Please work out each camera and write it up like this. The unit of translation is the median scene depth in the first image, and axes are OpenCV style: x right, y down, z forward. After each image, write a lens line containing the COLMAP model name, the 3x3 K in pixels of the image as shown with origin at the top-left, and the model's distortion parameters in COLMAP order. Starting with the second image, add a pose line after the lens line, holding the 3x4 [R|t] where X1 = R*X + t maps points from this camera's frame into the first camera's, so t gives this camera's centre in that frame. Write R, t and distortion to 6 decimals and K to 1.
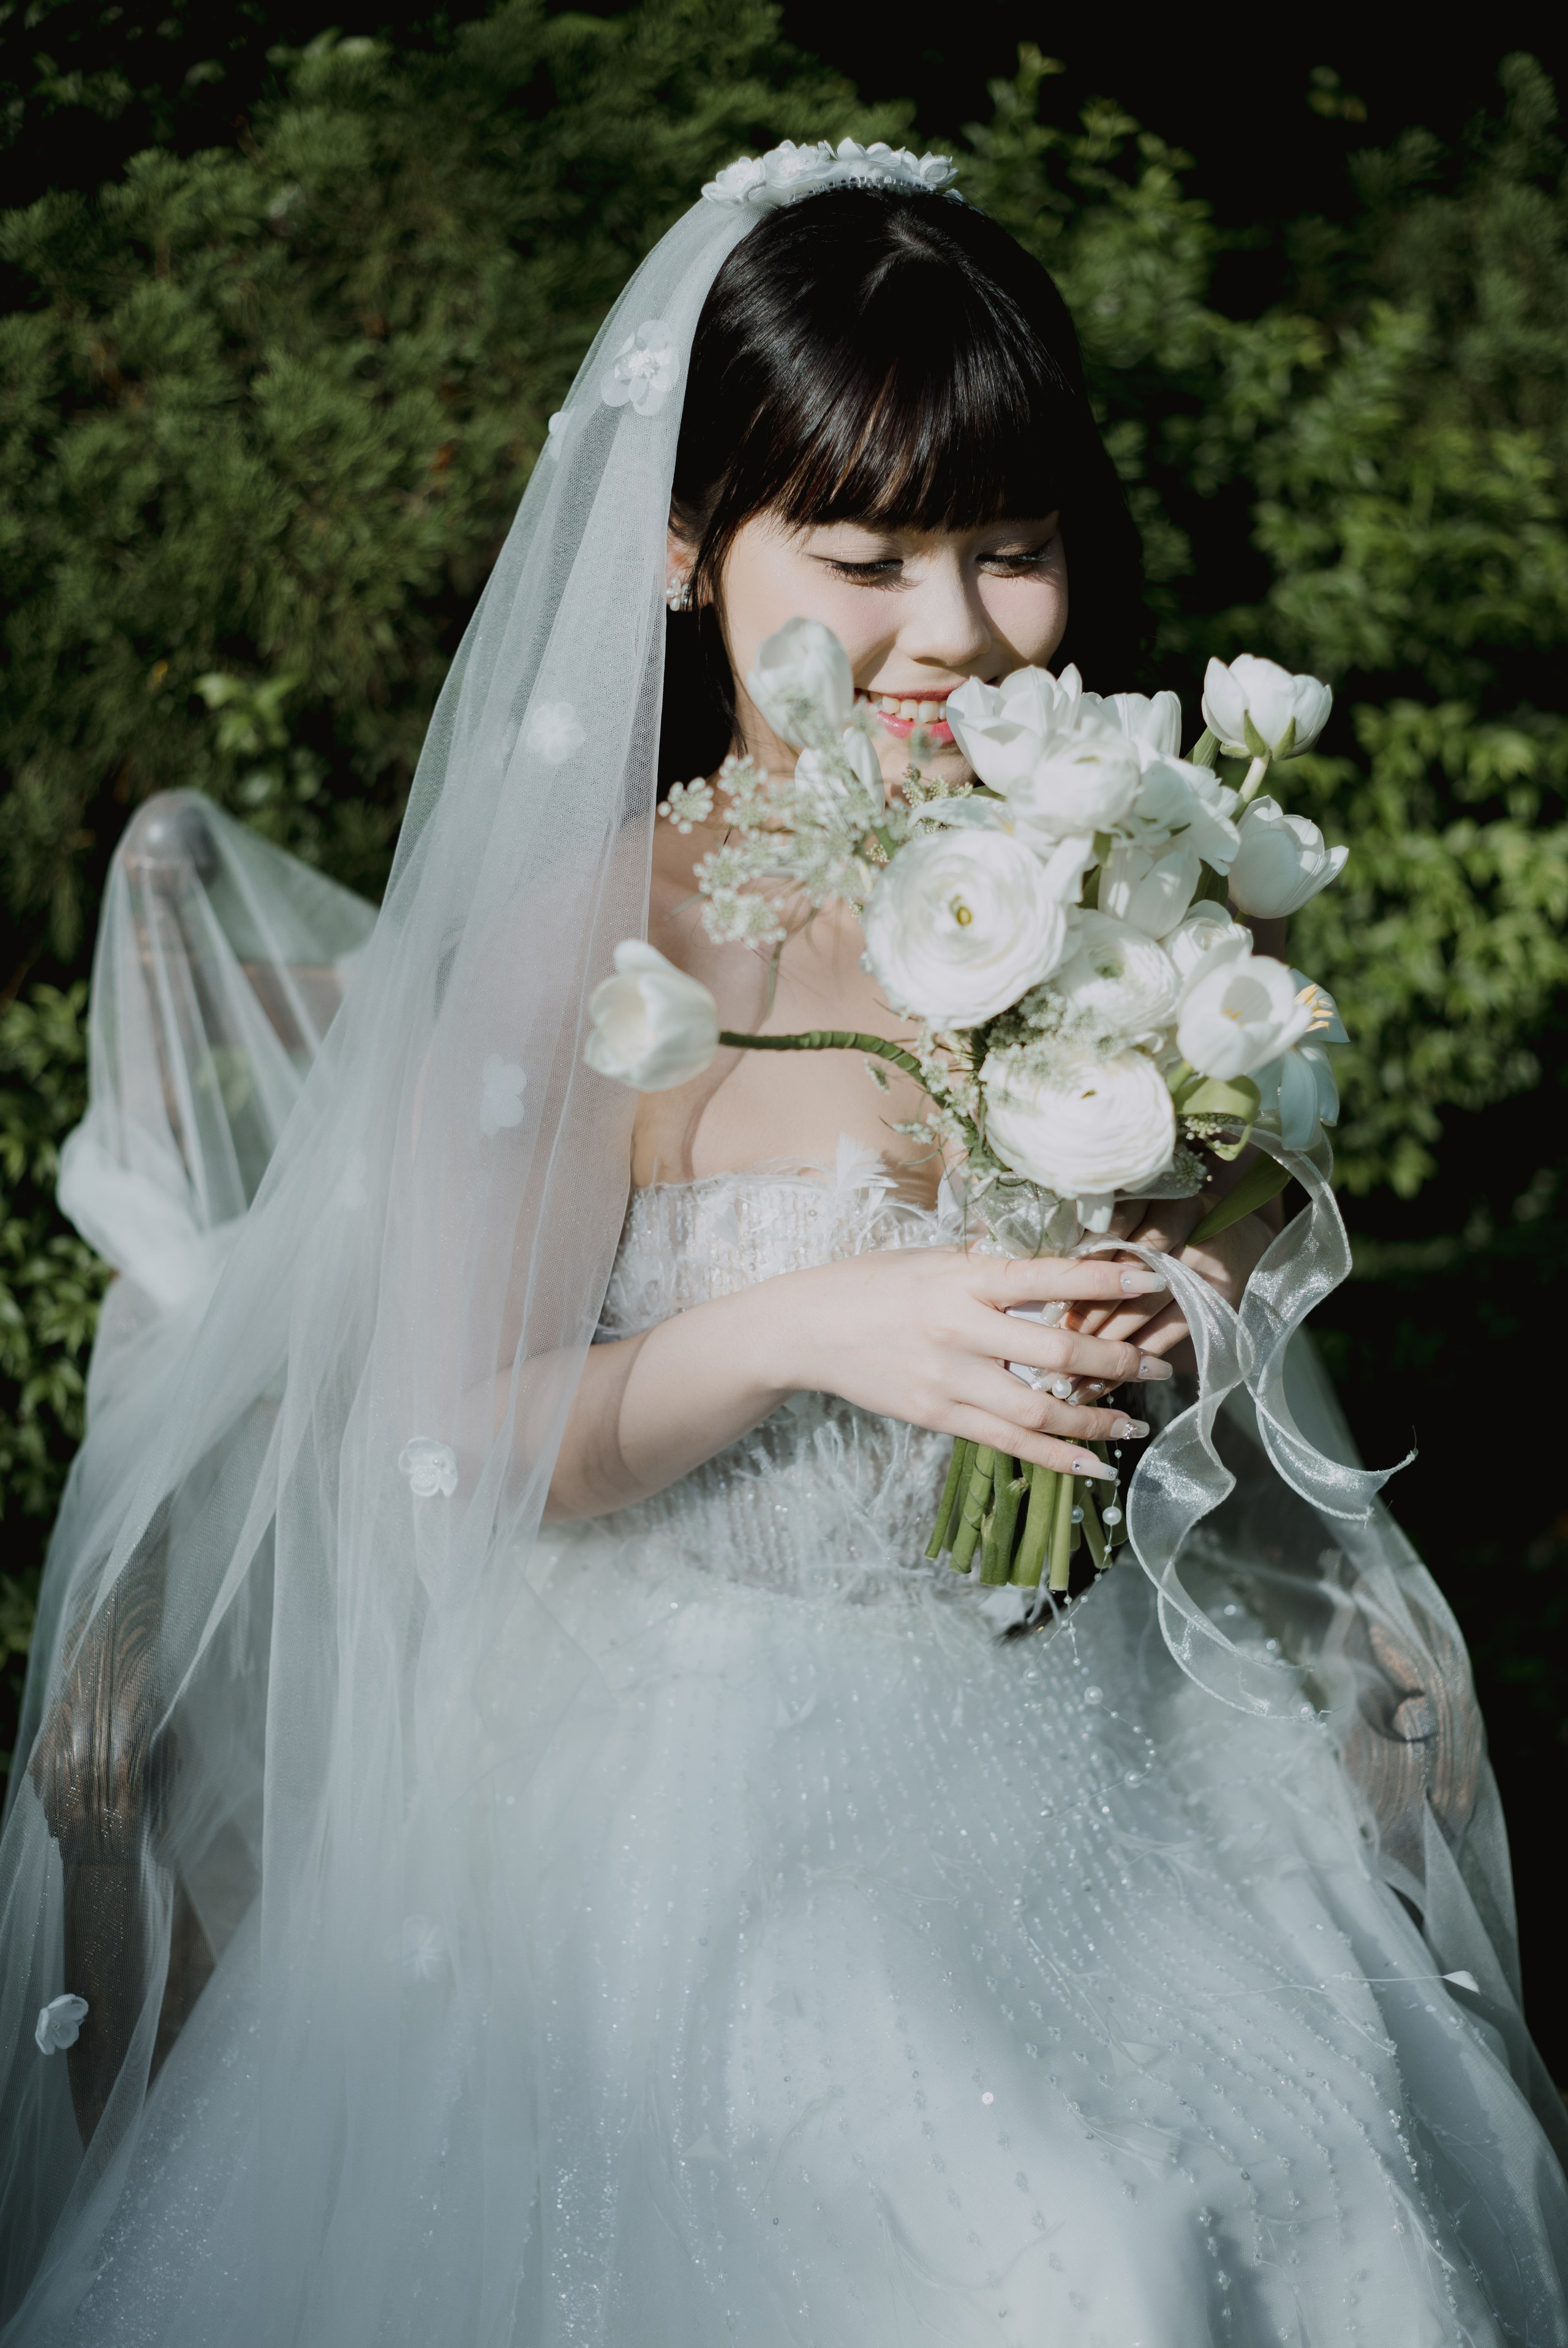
lens RADIAL K [[3278.2, 0, 708.2], [0, 3278.2, 1174.2], [0, 0, 1]] dist [-0.012629, -0.073083]
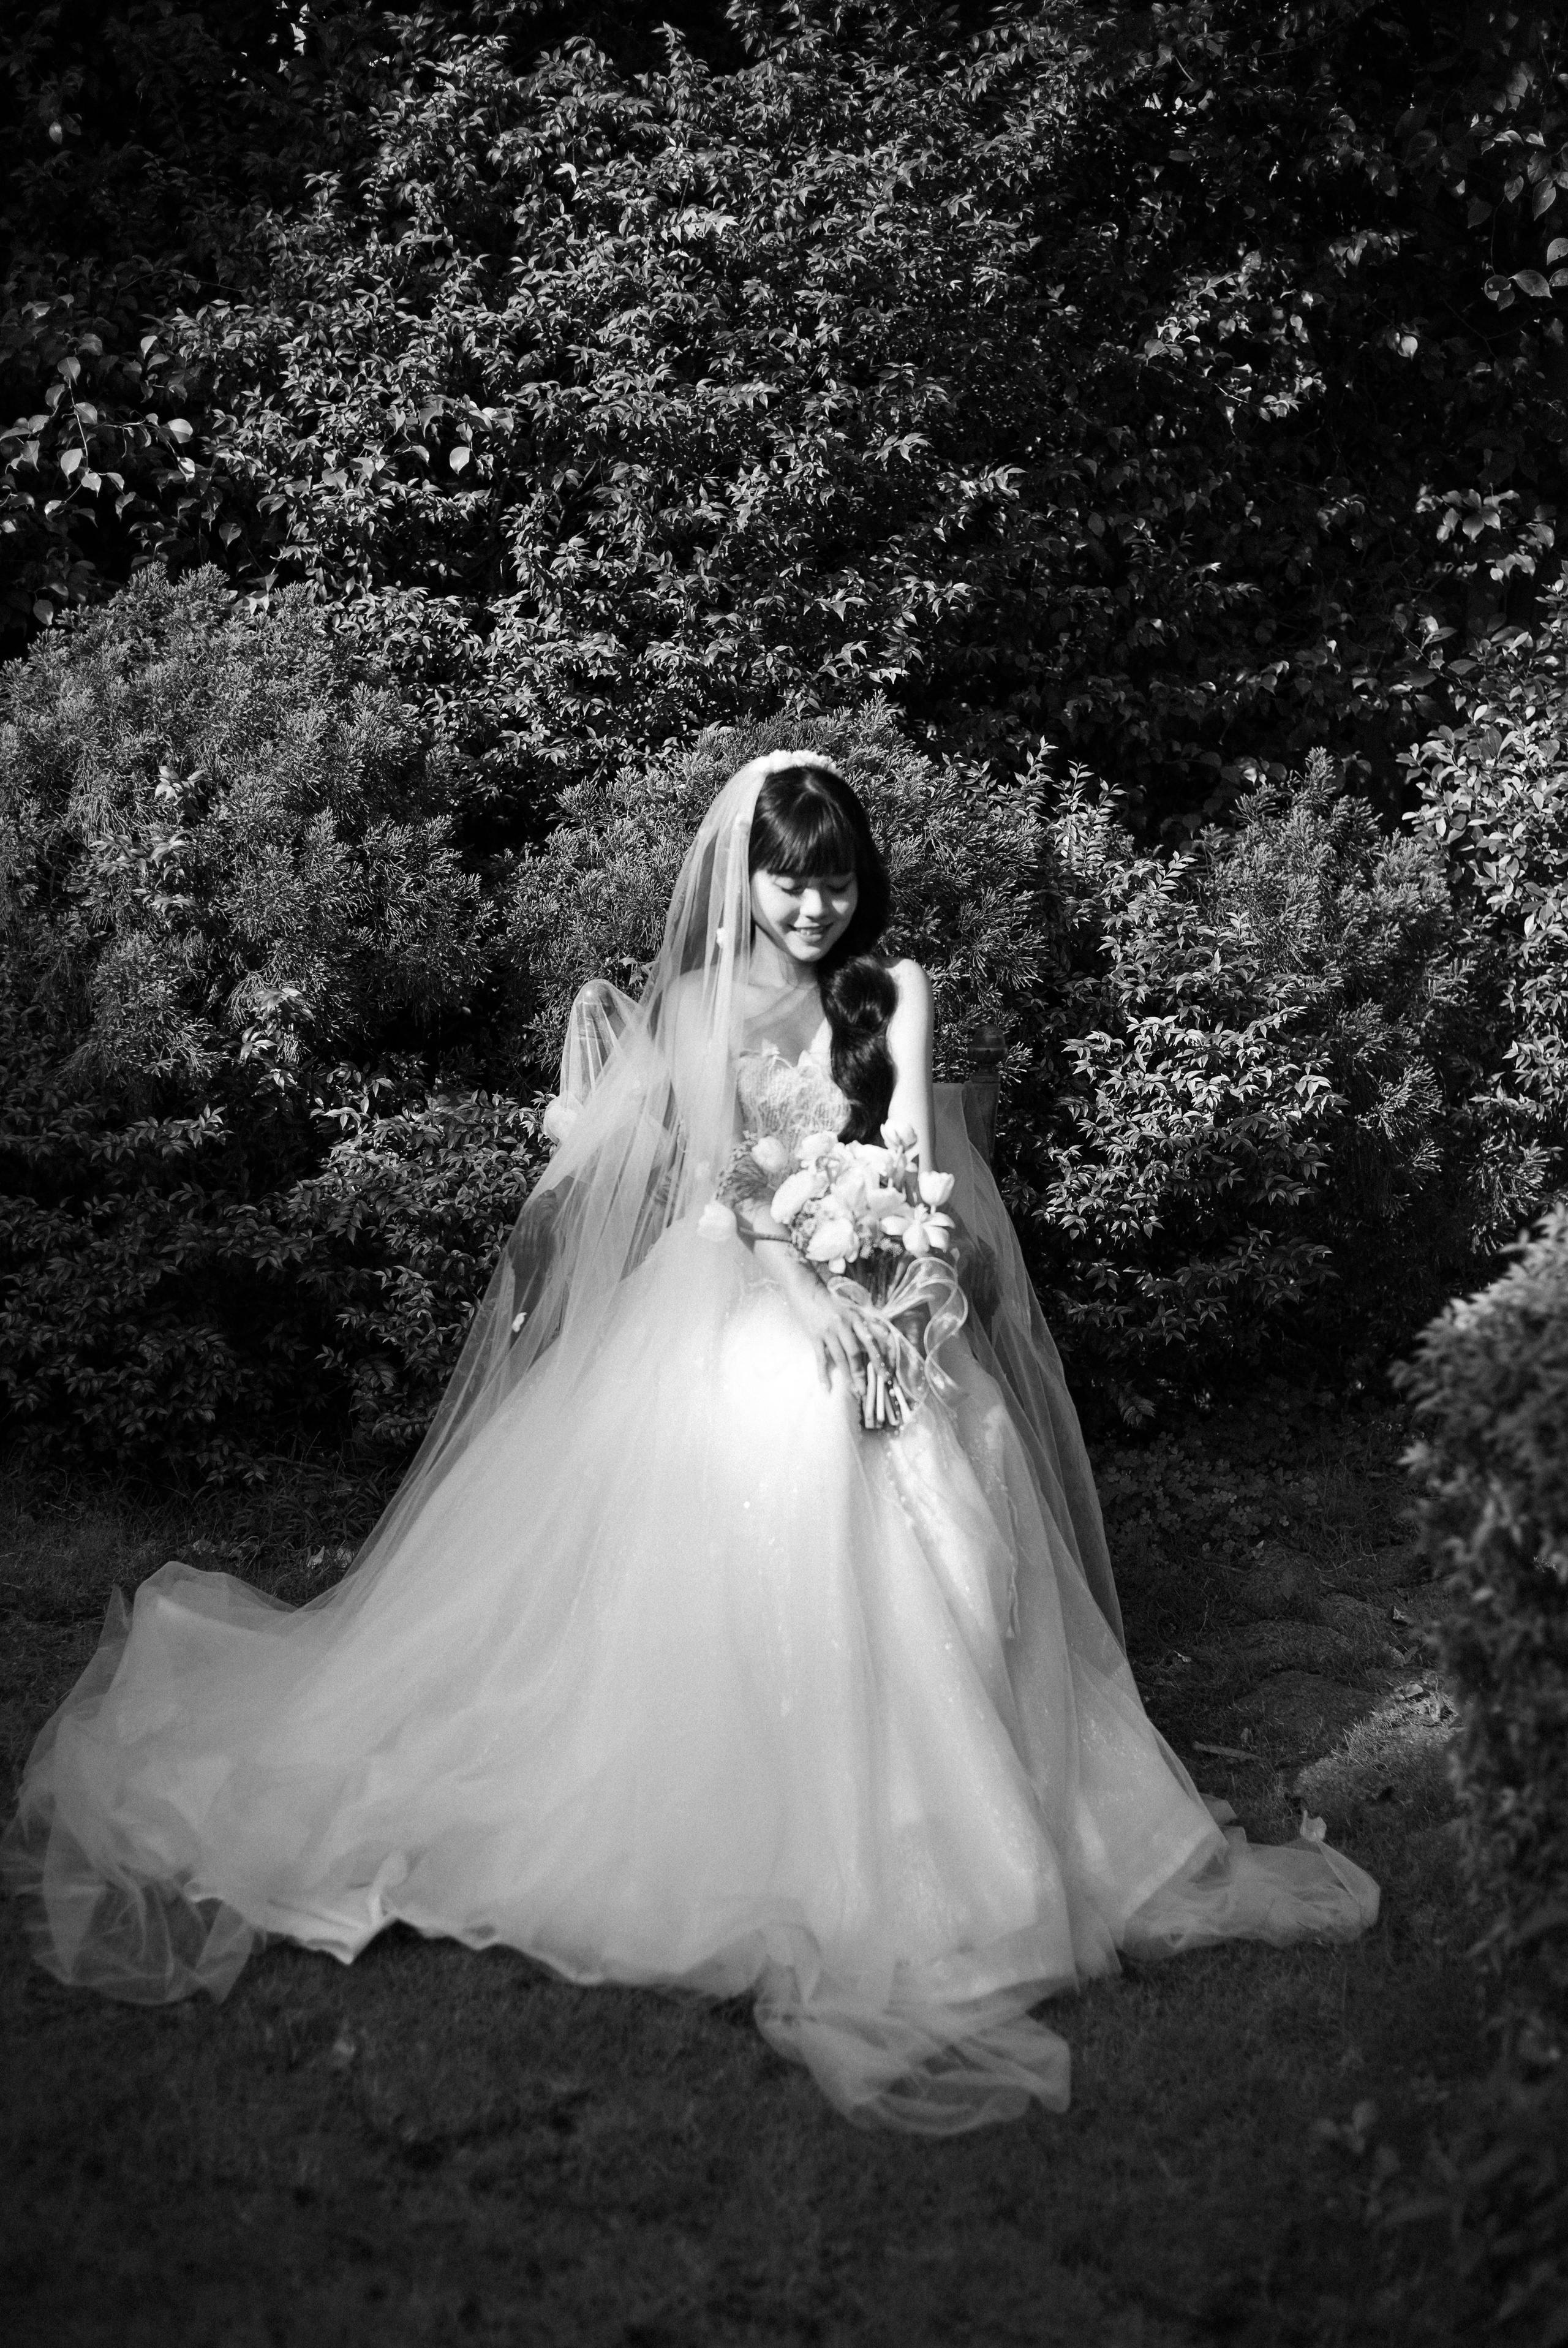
lens RADIAL K [[3498.4, 0, 784.0], [0, 3498.4, 1174.0], [0, 0, 1]] dist [0.012603, -0.202895]
pose [[0.985926, 0.046895, -0.160473, 0.368996], [-0.079840, 0.975398, -0.205486, 0.497201], [0.146889, 0.215406, 0.965414, -1.399013]]
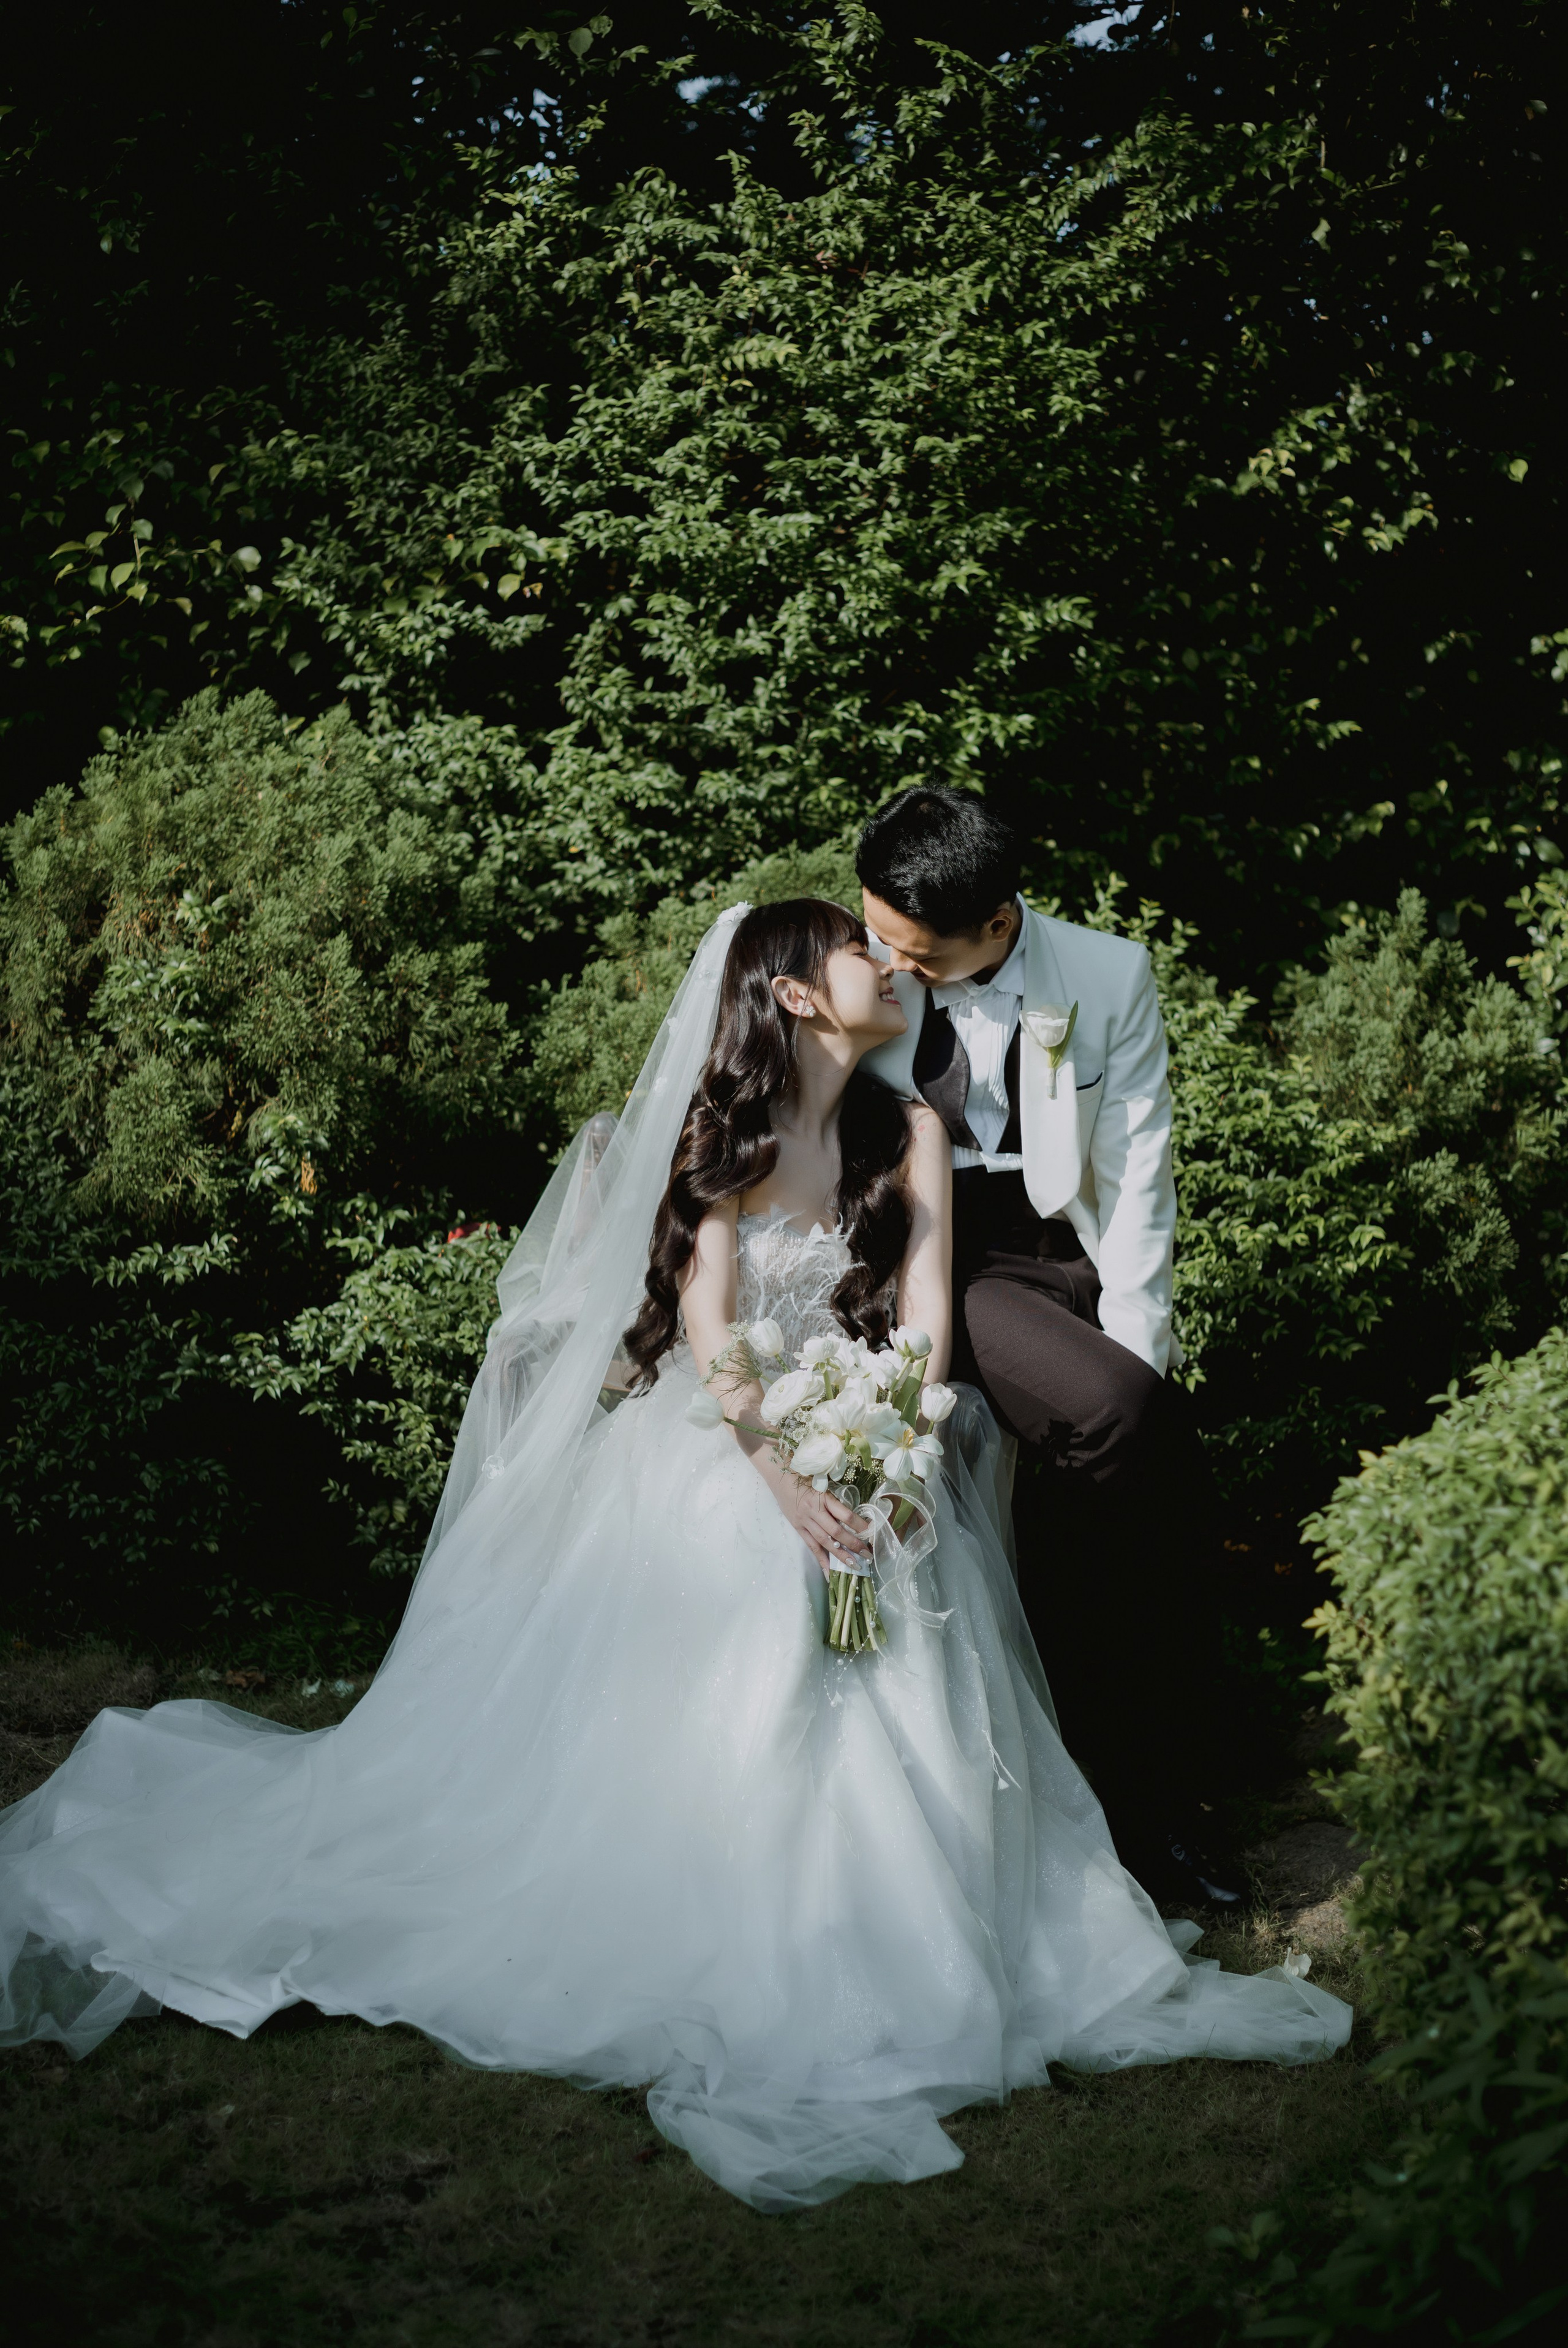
lens RADIAL K [[3498.4, 0, 784.0], [0, 3498.4, 1174.0], [0, 0, 1]] dist [0.012603, -0.202895]
pose [[0.964919, 0.056281, -0.256444, 0.564829], [-0.120478, 0.962760, -0.242028, 0.477639], [0.233273, 0.264433, 0.935766, -1.285962]]
